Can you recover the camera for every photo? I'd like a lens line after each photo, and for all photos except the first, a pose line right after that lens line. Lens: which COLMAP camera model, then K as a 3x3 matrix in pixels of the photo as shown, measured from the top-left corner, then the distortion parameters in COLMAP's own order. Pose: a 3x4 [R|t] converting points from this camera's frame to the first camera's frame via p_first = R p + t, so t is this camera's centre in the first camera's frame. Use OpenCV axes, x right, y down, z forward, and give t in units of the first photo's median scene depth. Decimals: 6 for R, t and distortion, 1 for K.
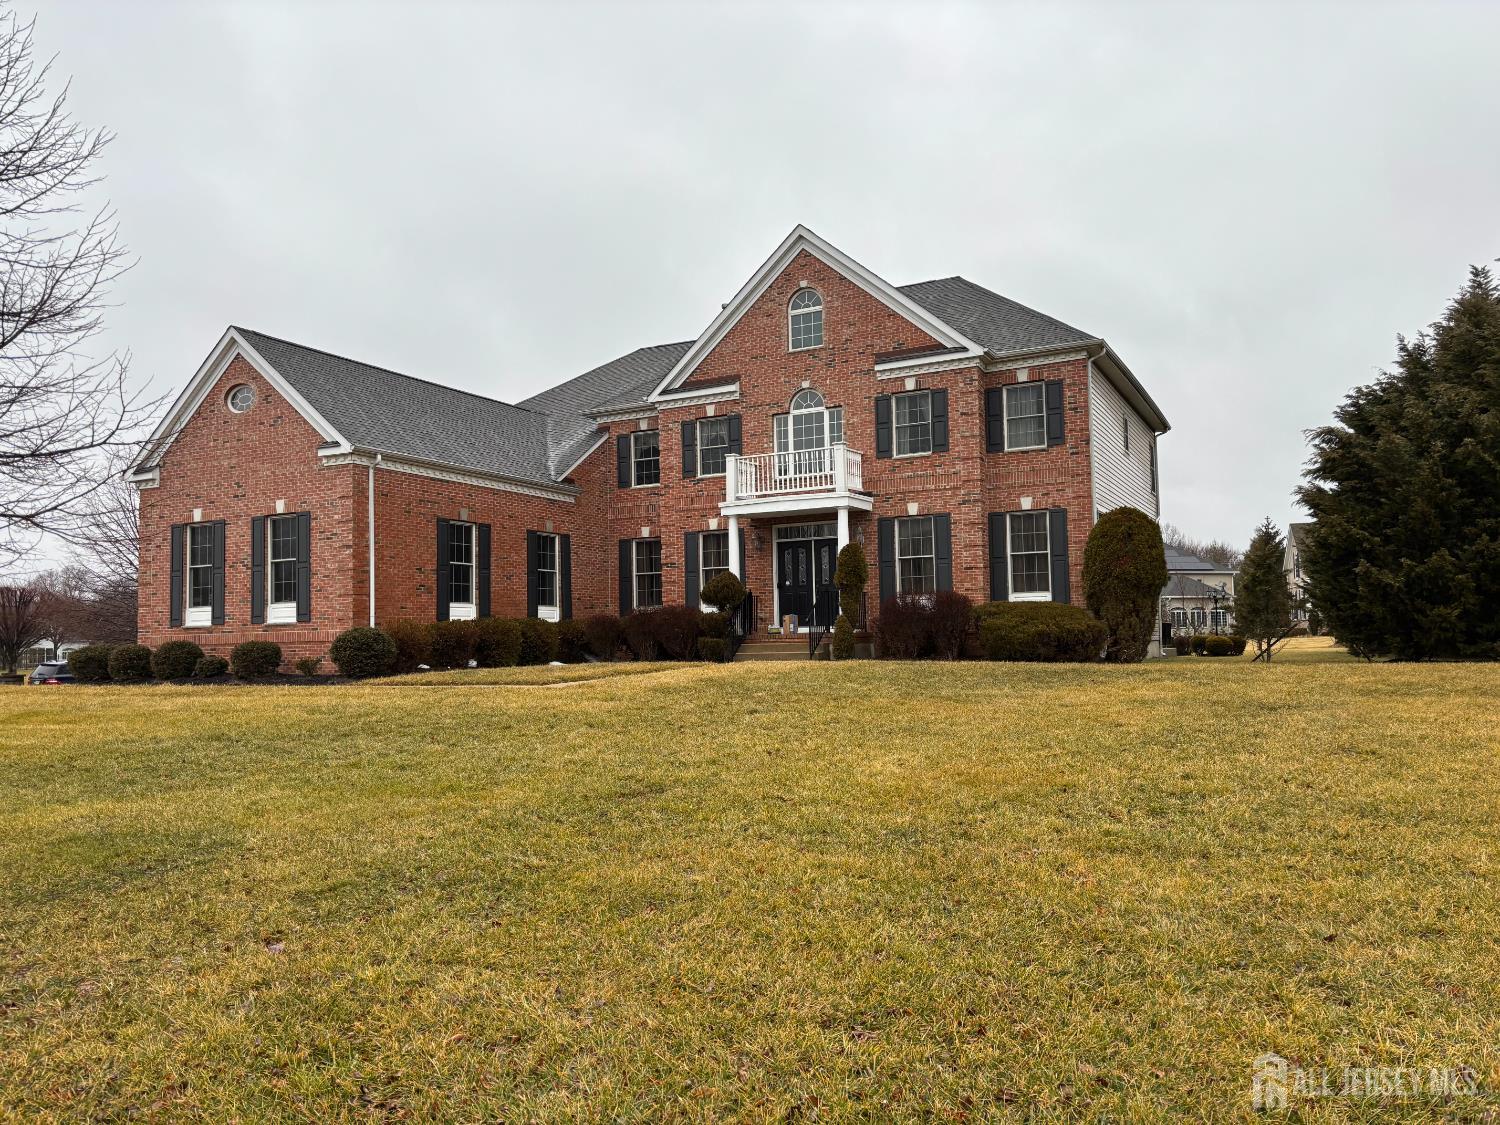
lens RADIAL K [[1162.7, 0, 750.0], [0, 1162.7, 562.5], [0, 0, 1]] dist [0.059947, -0.002763]
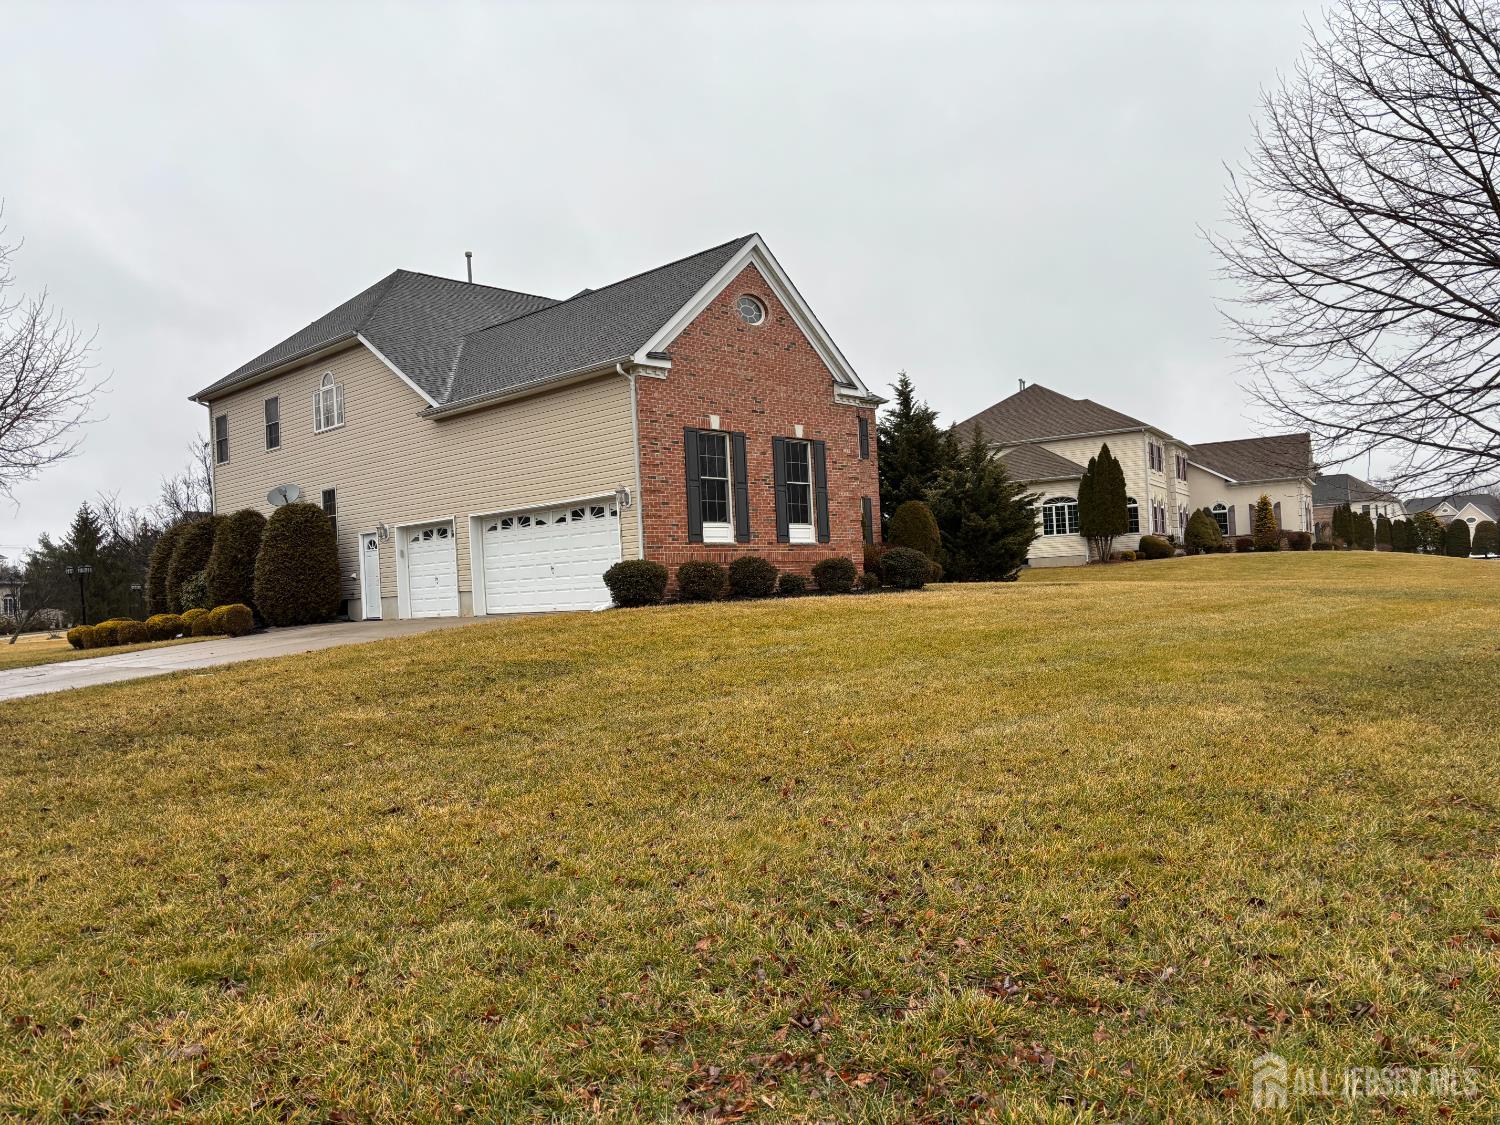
lens RADIAL K [[1162.7, 0, 750.0], [0, 1162.7, 562.5], [0, 0, 1]] dist [0.059947, -0.002763]
pose [[0.238087, 0.030263, 0.970772, -1.249387], [-0.025753, 0.999360, -0.024839, 0.084680], [-0.970902, -0.019086, 0.238714, 0.704981]]
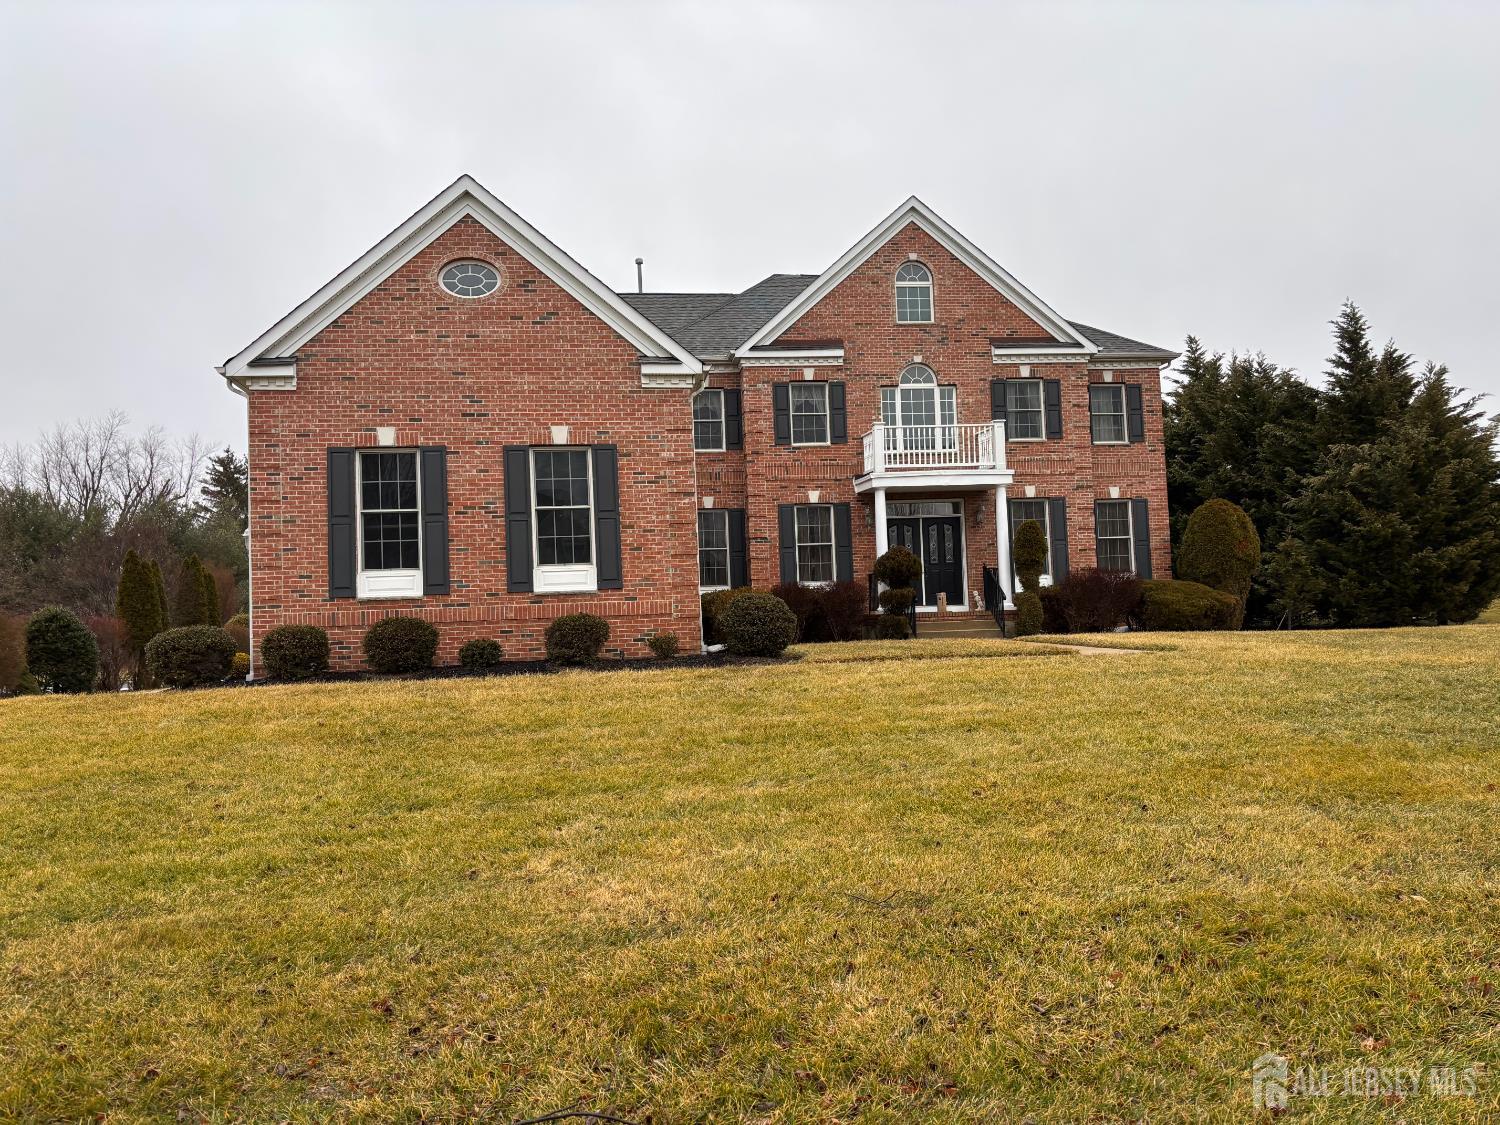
lens RADIAL K [[1162.7, 0, 750.0], [0, 1162.7, 562.5], [0, 0, 1]] dist [0.059947, -0.002763]
pose [[0.807596, 0.025258, 0.589195, -0.653054], [-0.018033, 0.999673, -0.018136, 0.039438], [-0.589461, 0.004022, 0.807787, 0.296255]]
